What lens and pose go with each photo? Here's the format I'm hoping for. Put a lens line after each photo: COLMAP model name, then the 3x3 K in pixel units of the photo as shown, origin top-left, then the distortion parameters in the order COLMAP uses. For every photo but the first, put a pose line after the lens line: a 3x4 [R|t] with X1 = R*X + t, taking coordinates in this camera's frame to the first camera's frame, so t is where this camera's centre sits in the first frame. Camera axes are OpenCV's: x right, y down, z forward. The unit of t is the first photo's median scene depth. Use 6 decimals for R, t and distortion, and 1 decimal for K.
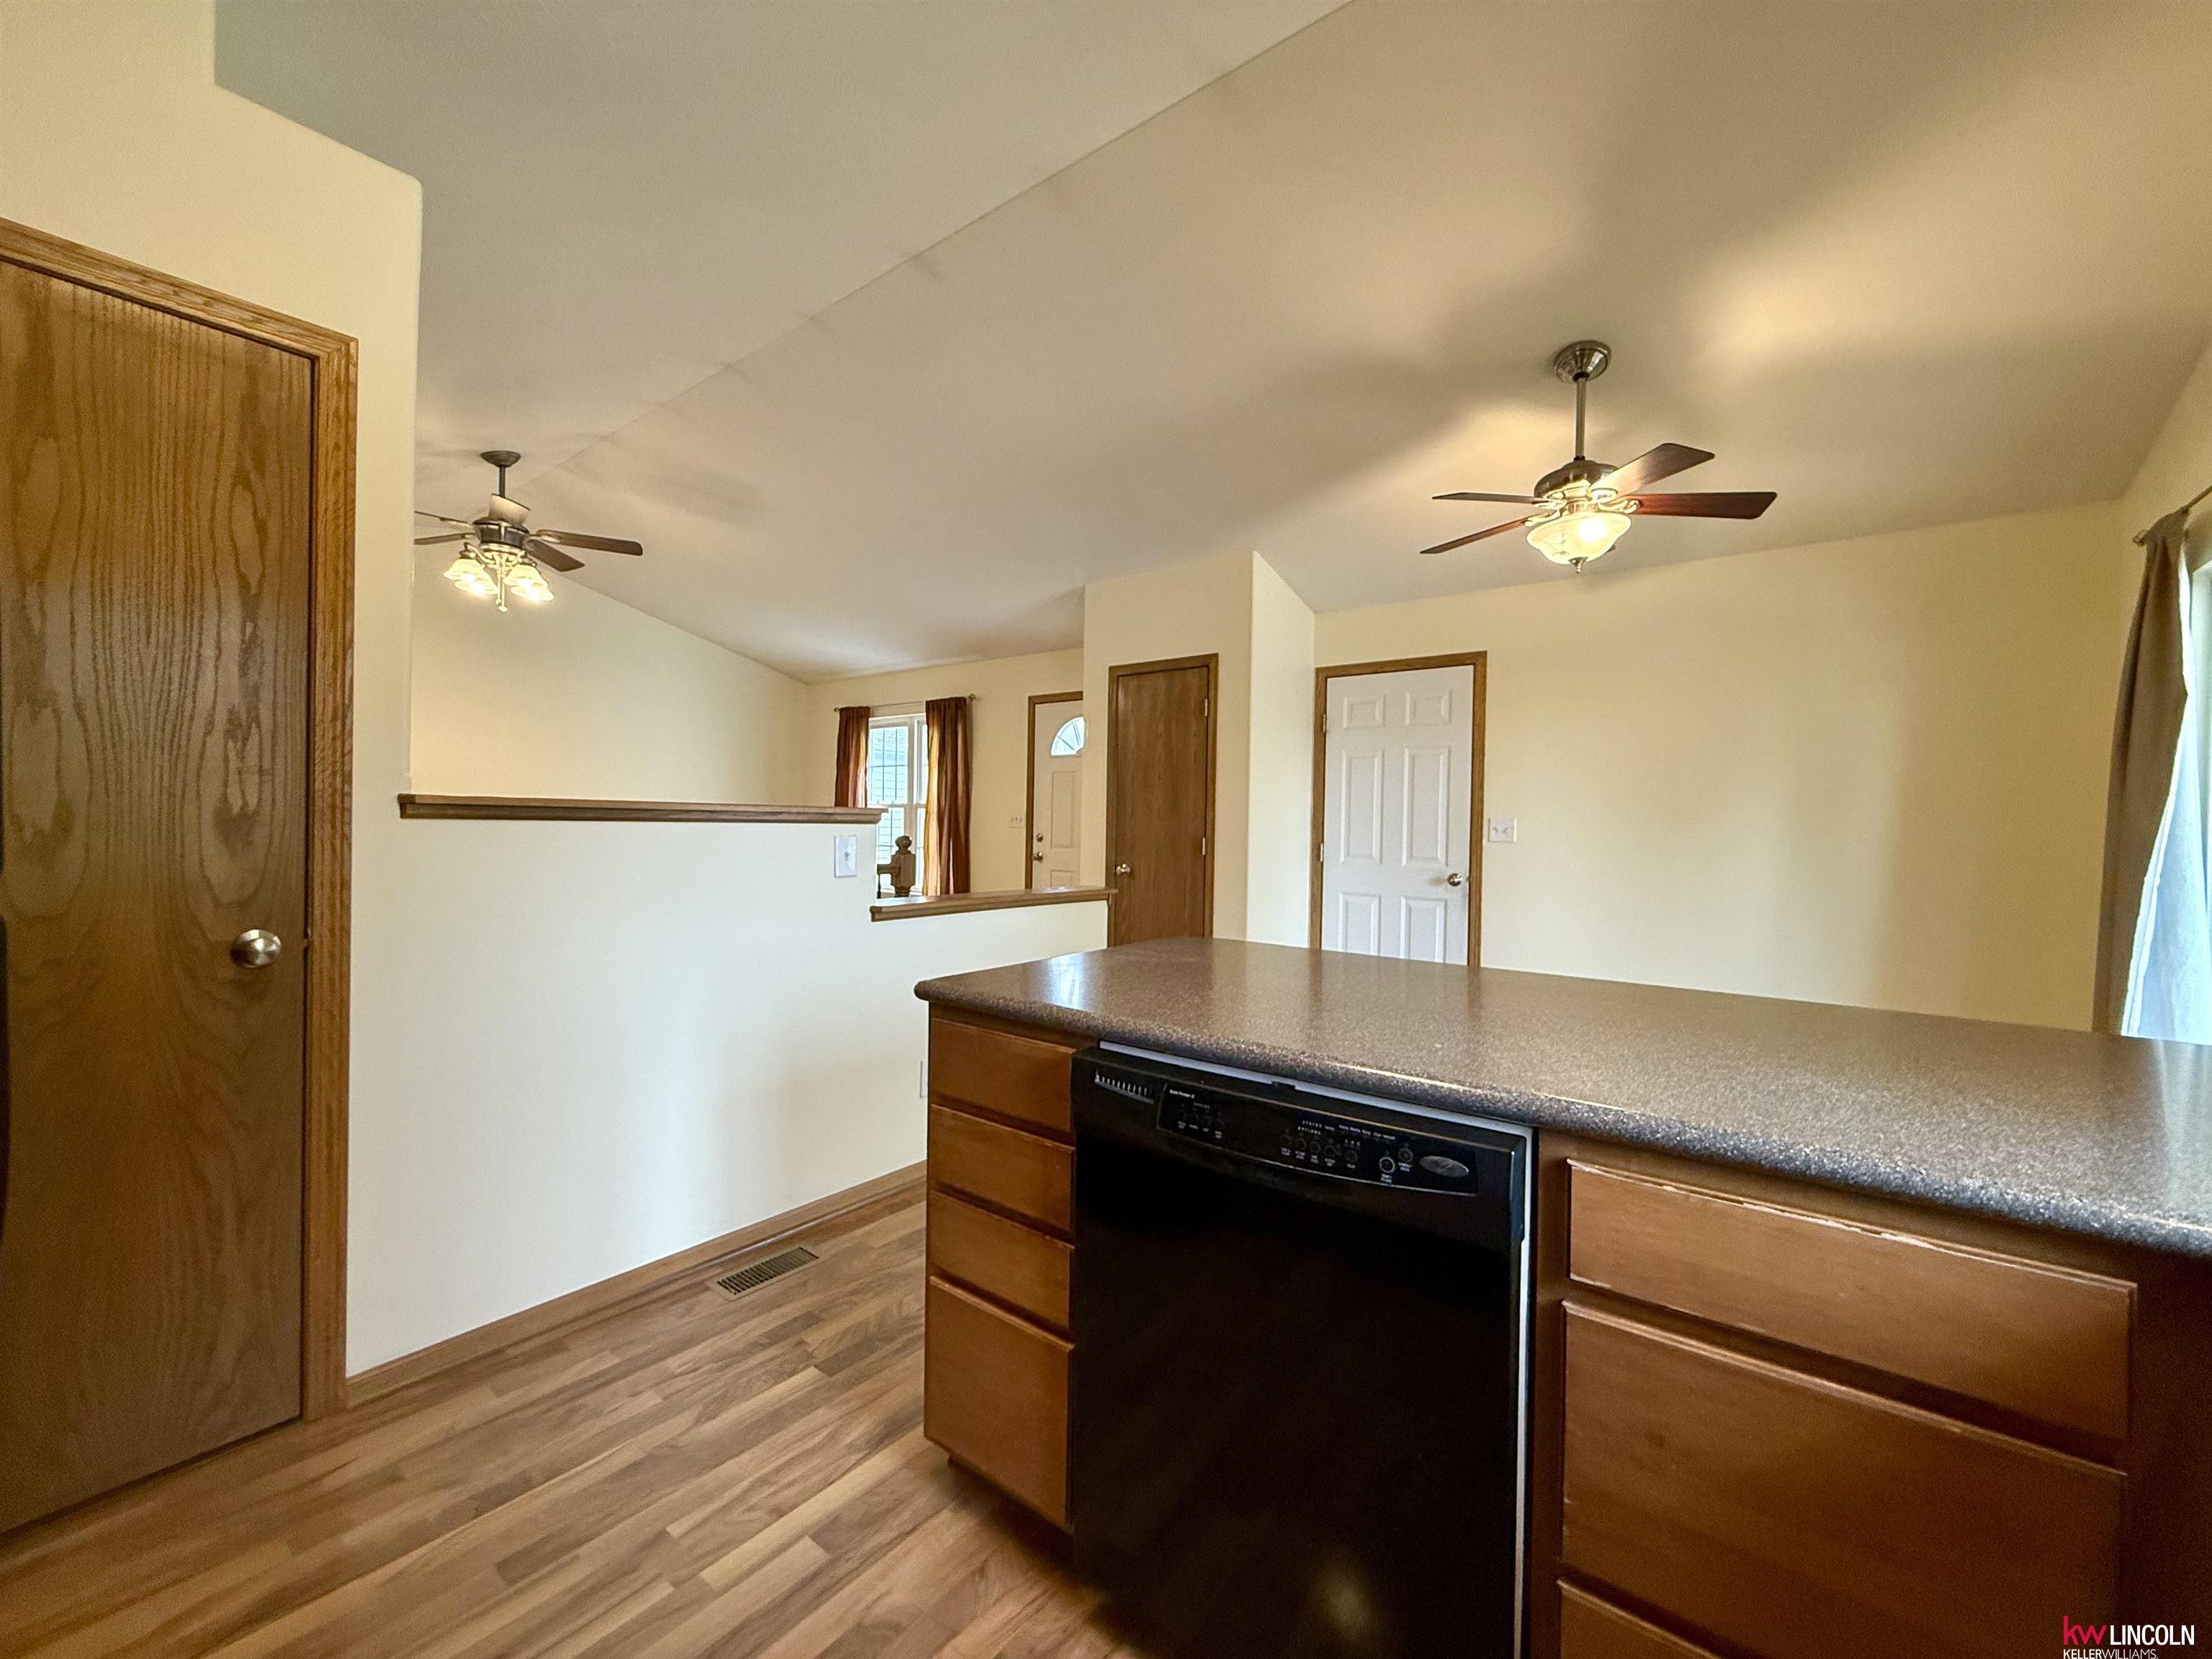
lens RADIAL K [[883.3, 0, 1096.0], [0, 883.3, 822.2], [0, 0, 1]] dist [-0.000678, 0.000067]
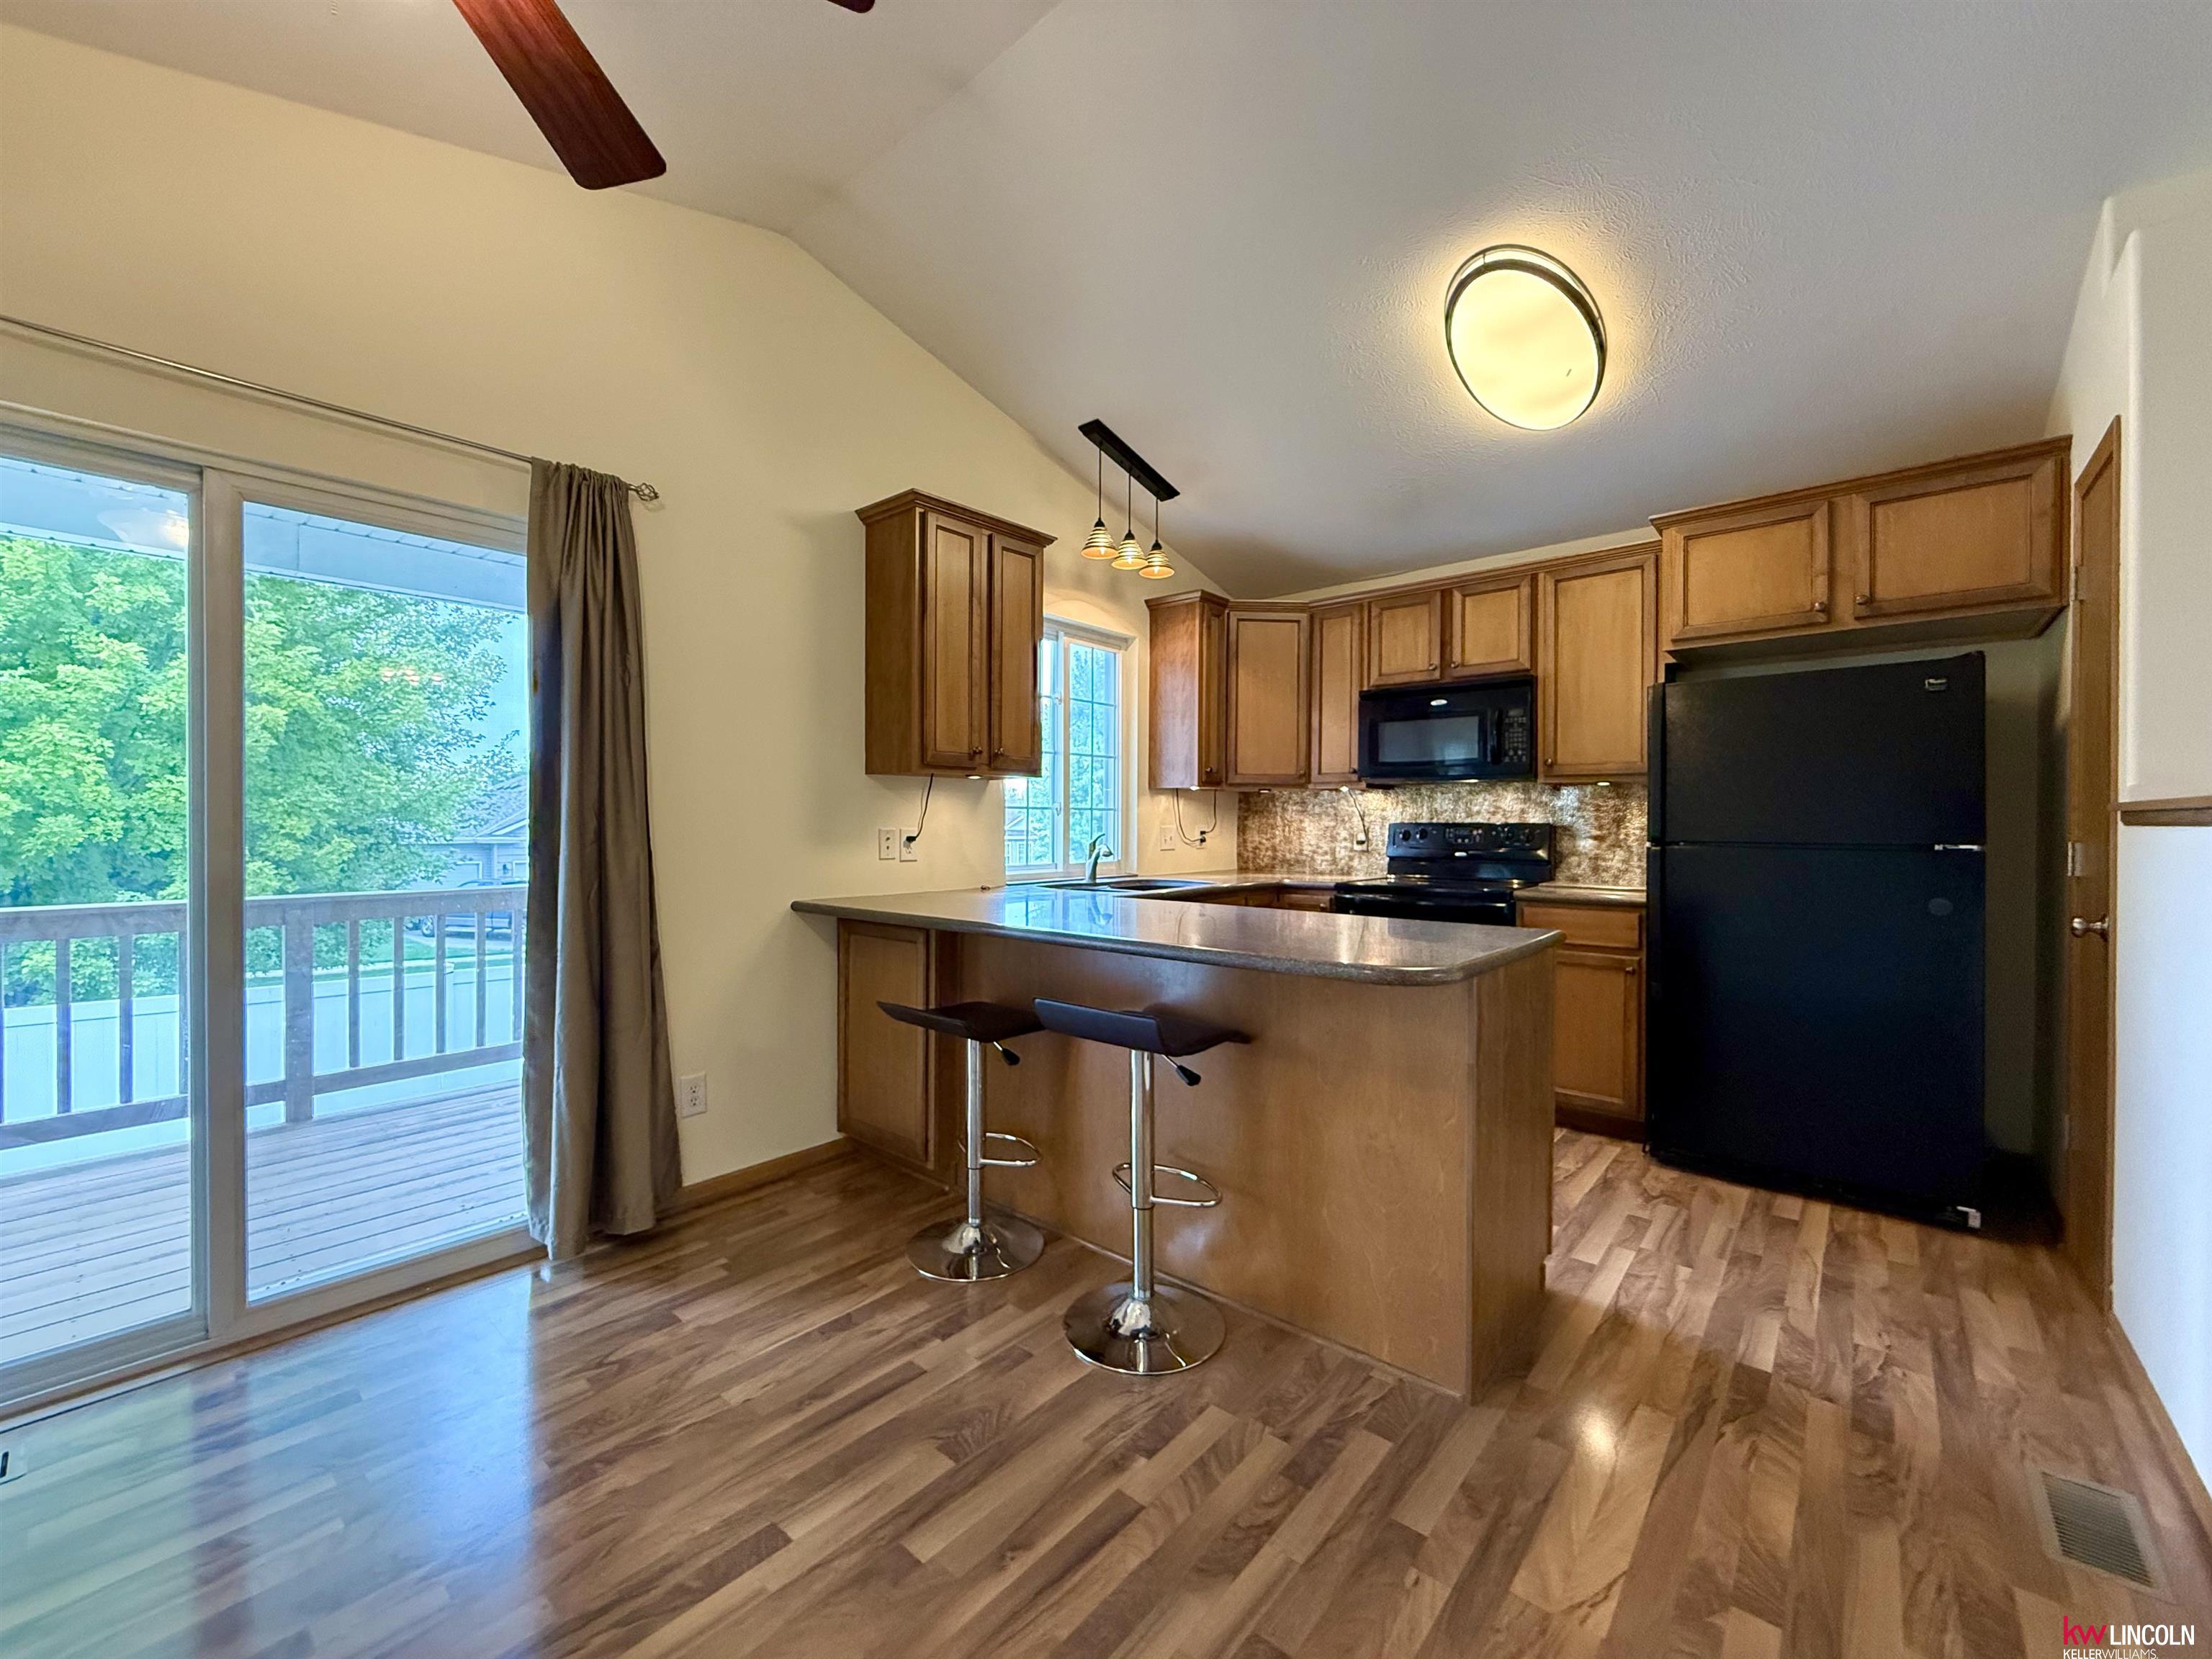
lens RADIAL K [[883.3, 0, 1099.9], [0, 883.3, 826.5], [0, 0, 1]] dist [-0.000678, 0.000067]
pose [[-0.998831, -0.014657, 0.046060, 0.424805], [-0.014396, 0.999878, 0.005989, 0.008724], [-0.046142, 0.005319, -0.998921, 2.173142]]
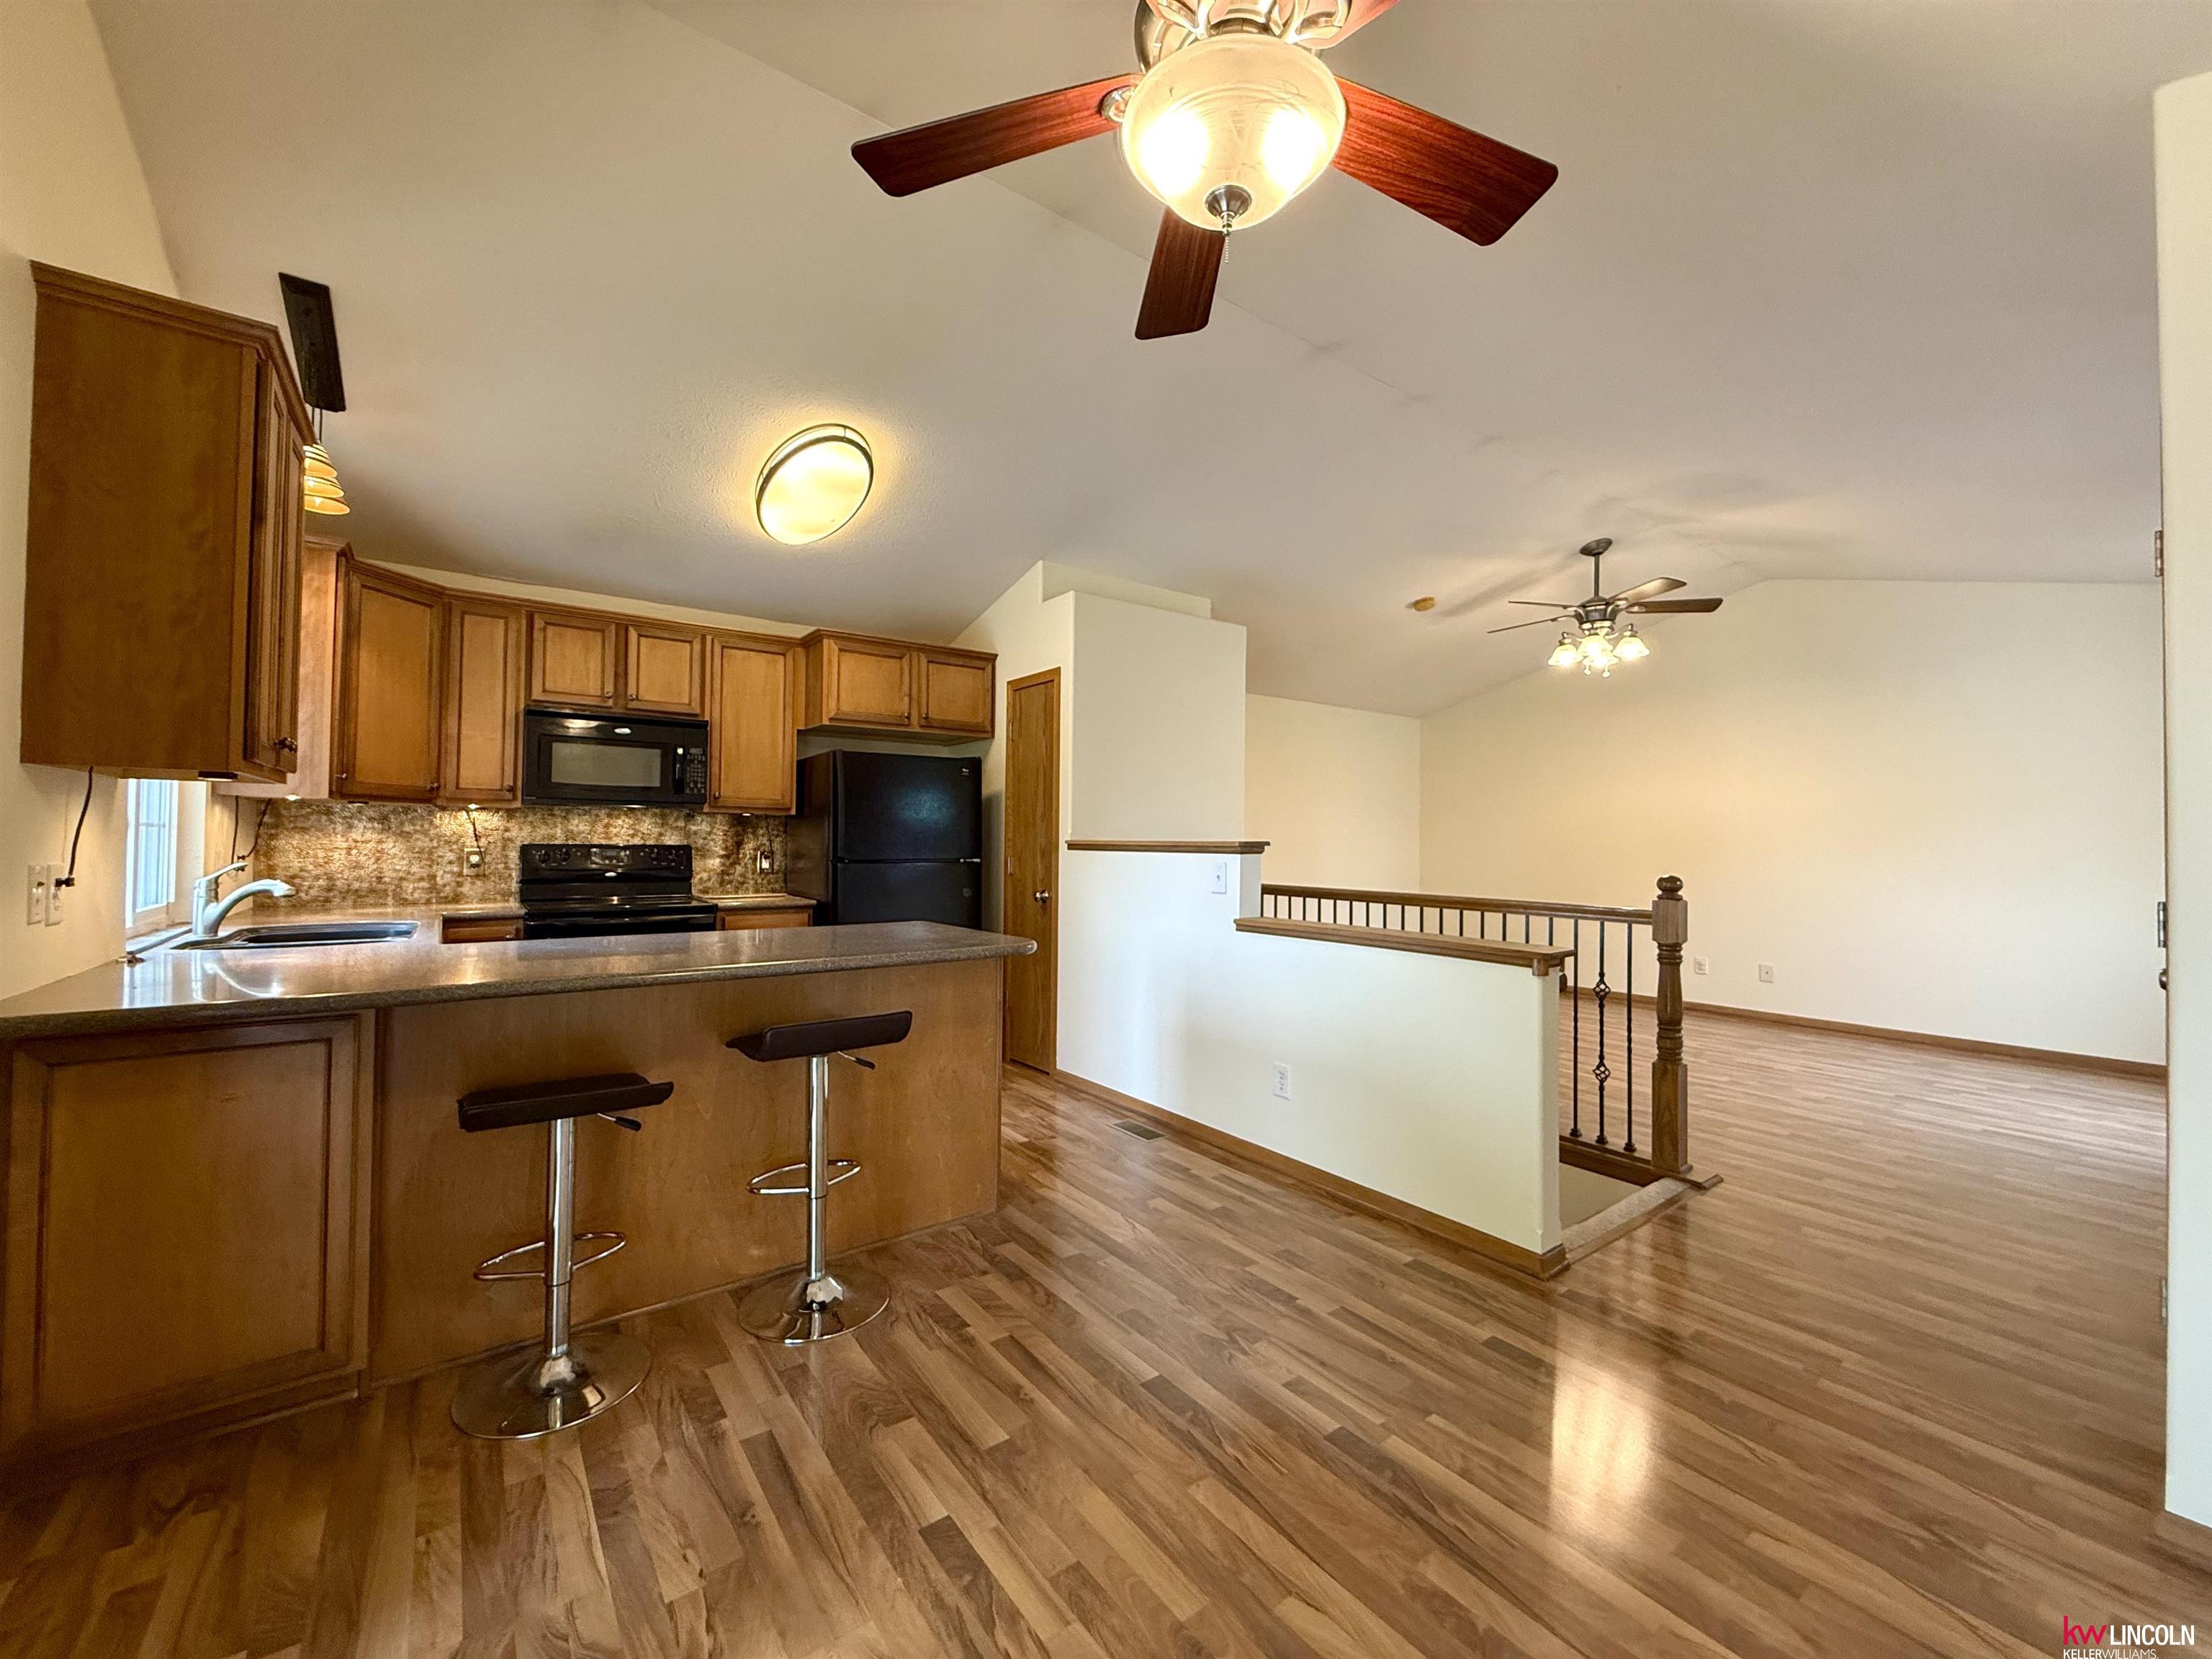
lens RADIAL K [[883.3, 0, 1103.2], [0, 883.3, 821.1], [0, 0, 1]] dist [-0.000678, 0.000067]
pose [[-0.256375, -0.036900, -0.965873, 1.594449], [-0.014866, 0.999303, -0.034232, -0.002015], [0.966463, 0.005582, -0.256745, 1.754291]]
